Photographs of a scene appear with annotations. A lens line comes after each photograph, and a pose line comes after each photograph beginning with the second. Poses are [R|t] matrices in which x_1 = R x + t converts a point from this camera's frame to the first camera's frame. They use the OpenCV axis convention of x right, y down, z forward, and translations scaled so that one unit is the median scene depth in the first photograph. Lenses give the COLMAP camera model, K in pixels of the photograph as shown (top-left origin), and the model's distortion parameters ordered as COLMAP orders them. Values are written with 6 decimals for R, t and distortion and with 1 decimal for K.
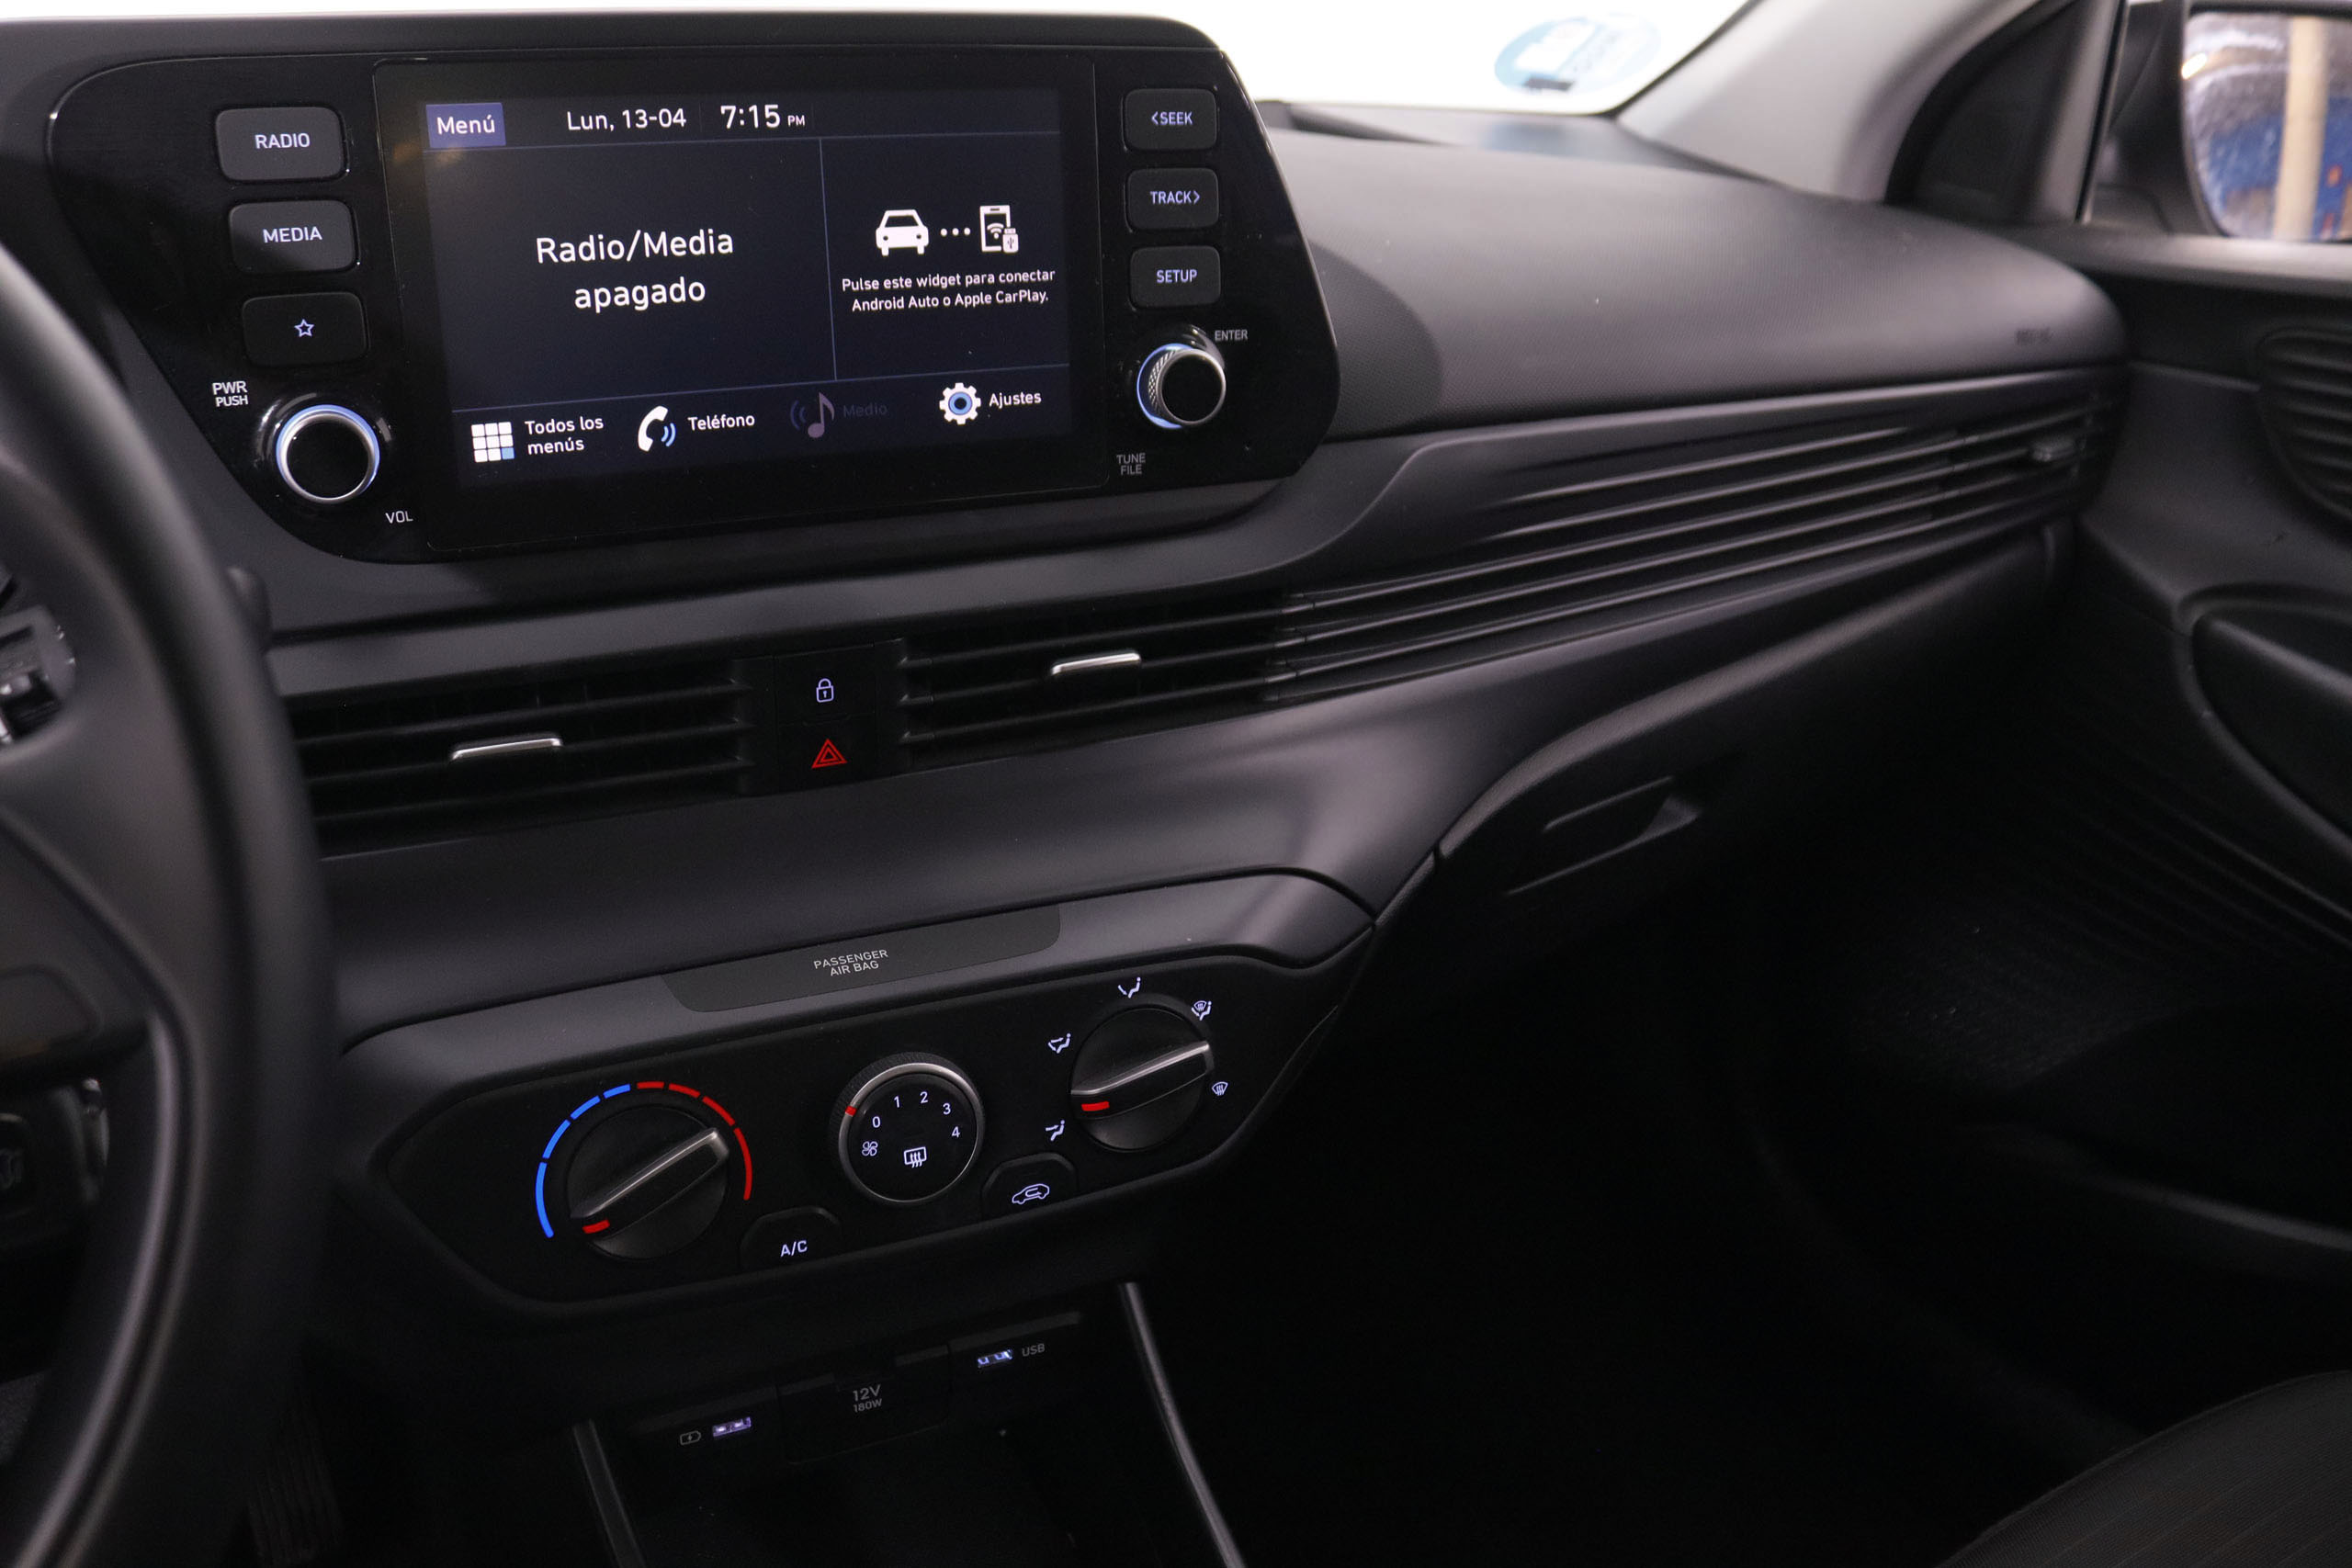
lens RADIAL K [[1922.7, 0, 1176.0], [0, 1922.7, 784.0], [0, 0, 1]] dist [-0.167801, 0.137601]
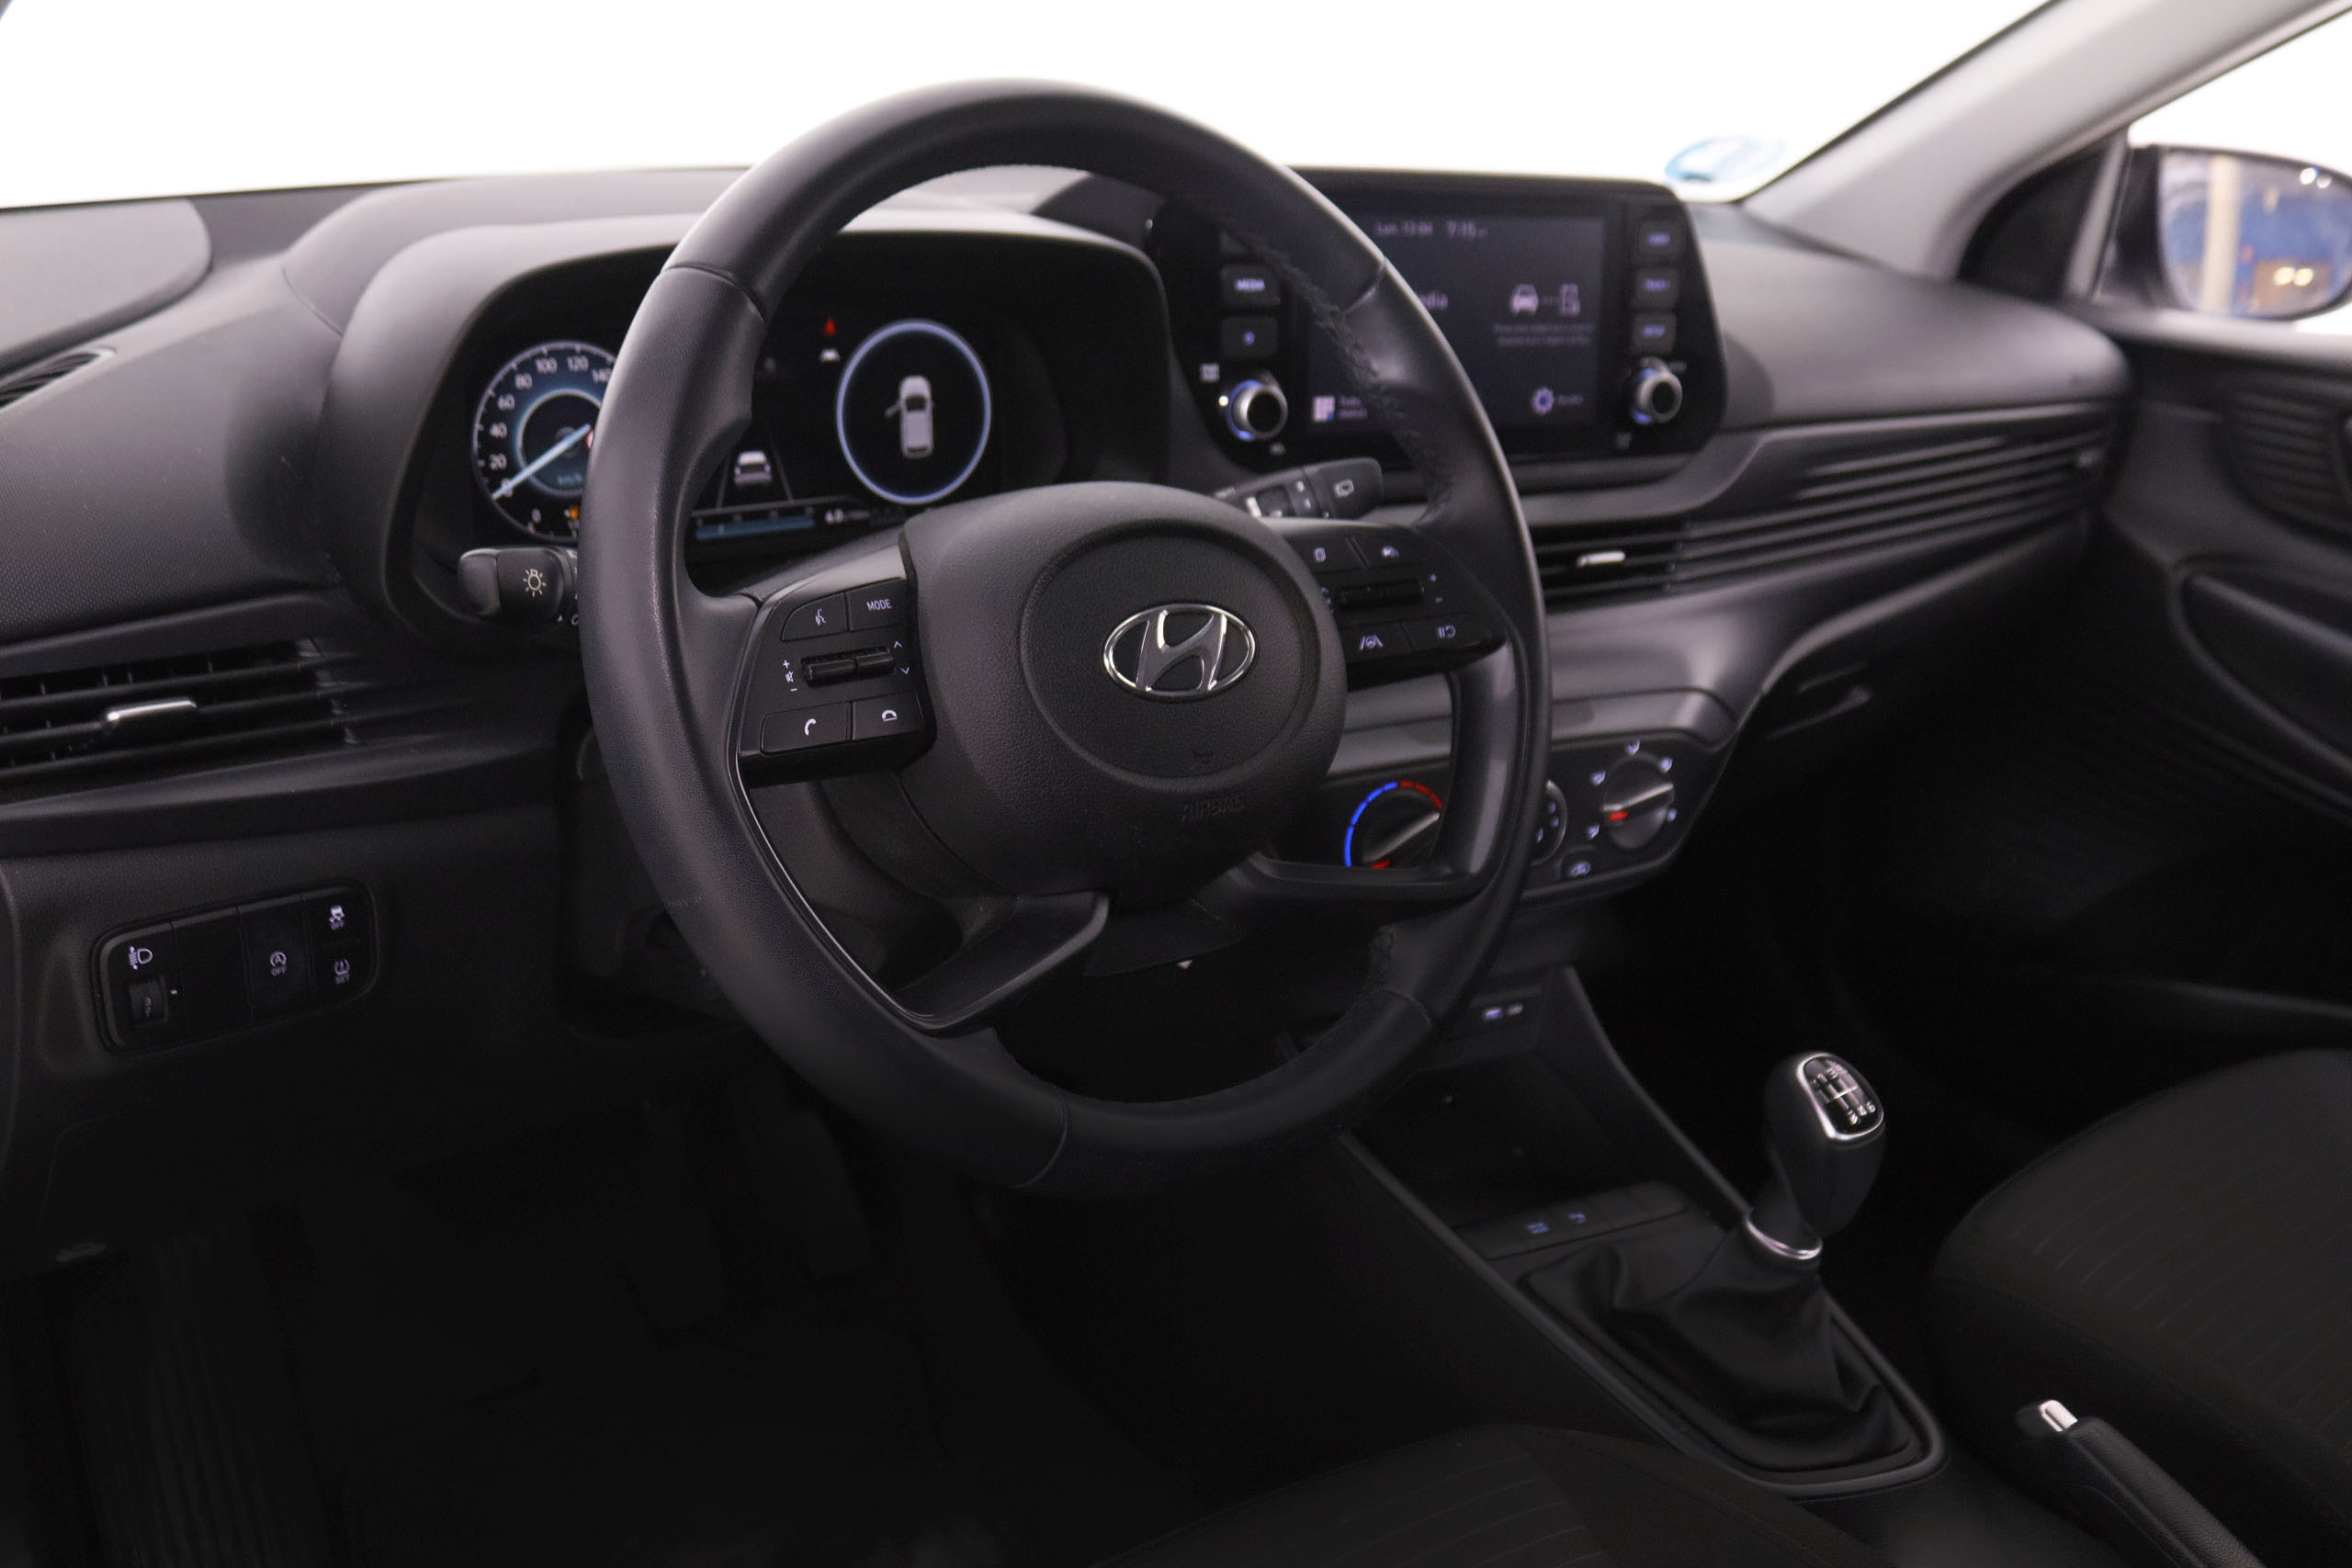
lens RADIAL K [[2250.7, 0, 1176.0], [0, 2250.7, 784.0], [0, 0, 1]] dist [-0.104081, 0.011626]
pose [[0.991568, 0.008820, 0.129287, -0.685985], [-0.003498, 0.999139, -0.041332, 0.223540], [-0.129540, 0.040531, 0.990745, -0.912503]]
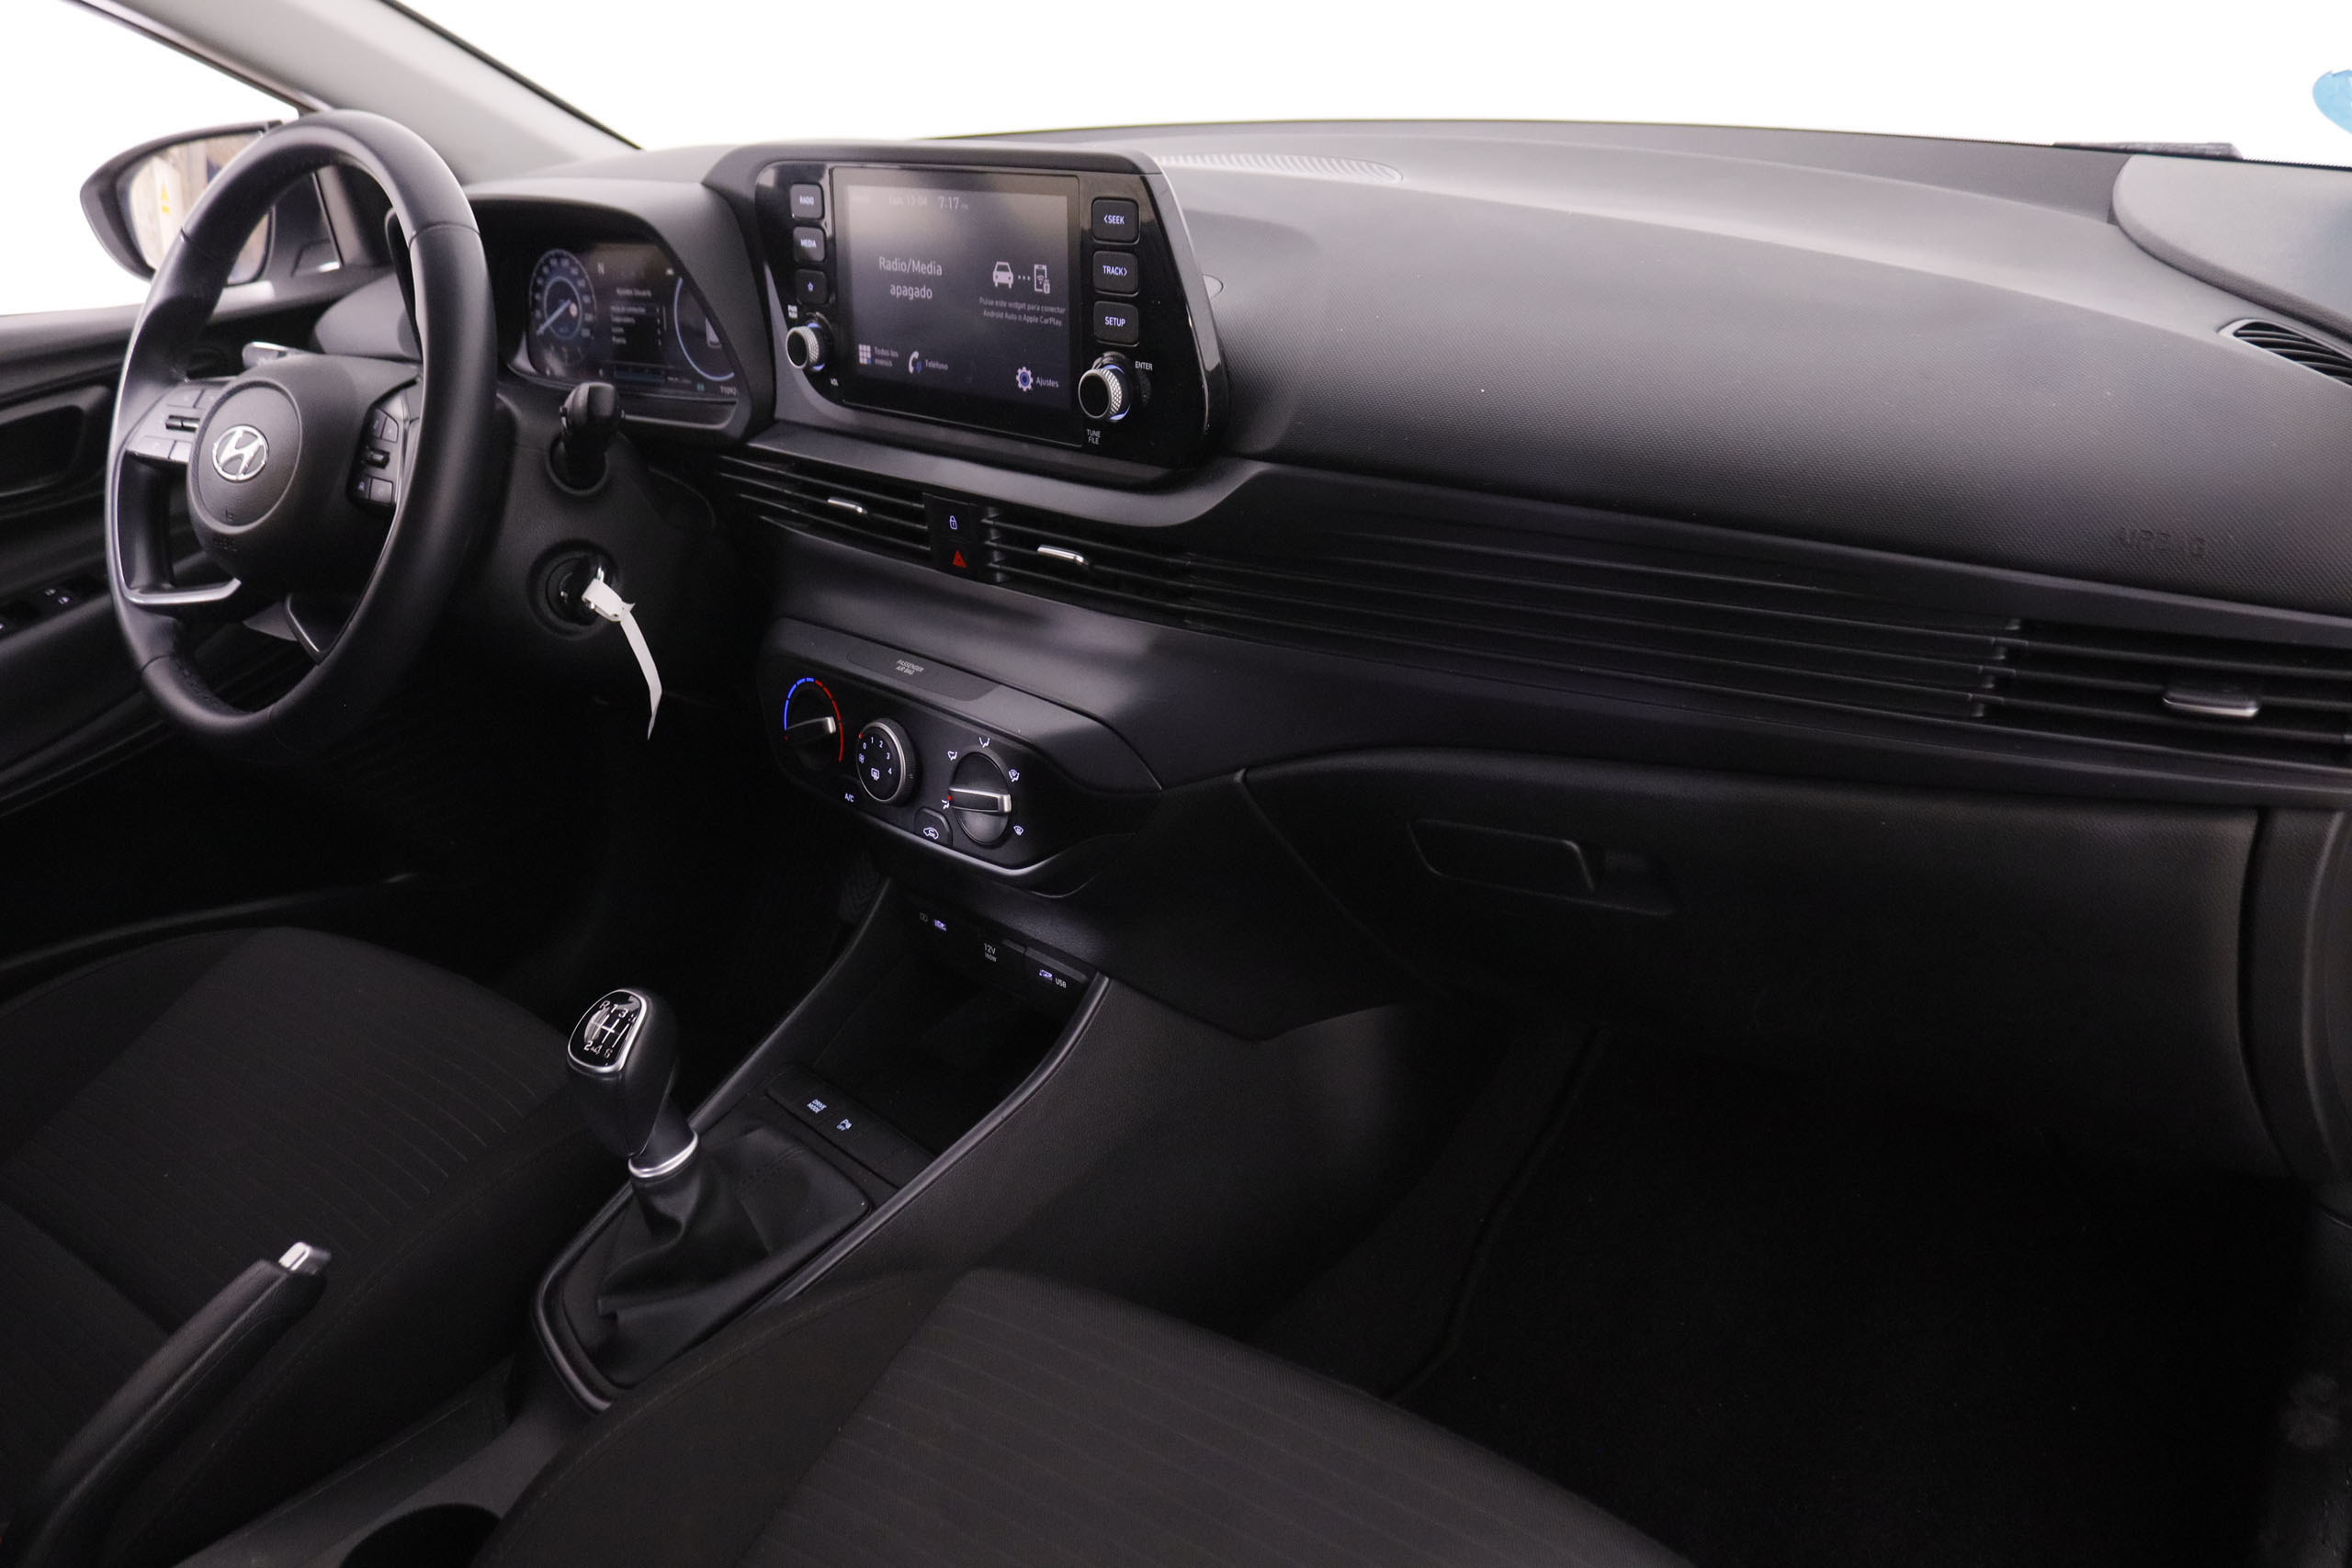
lens RADIAL K [[1922.7, 0, 1176.0], [0, 1922.7, 784.0], [0, 0, 1]] dist [-0.167801, 0.137601]
pose [[0.353467, 0.349106, -0.867863, 1.500311], [-0.286223, 0.923619, 0.254960, -0.332912], [0.890583, 0.158283, 0.426391, 0.454428]]
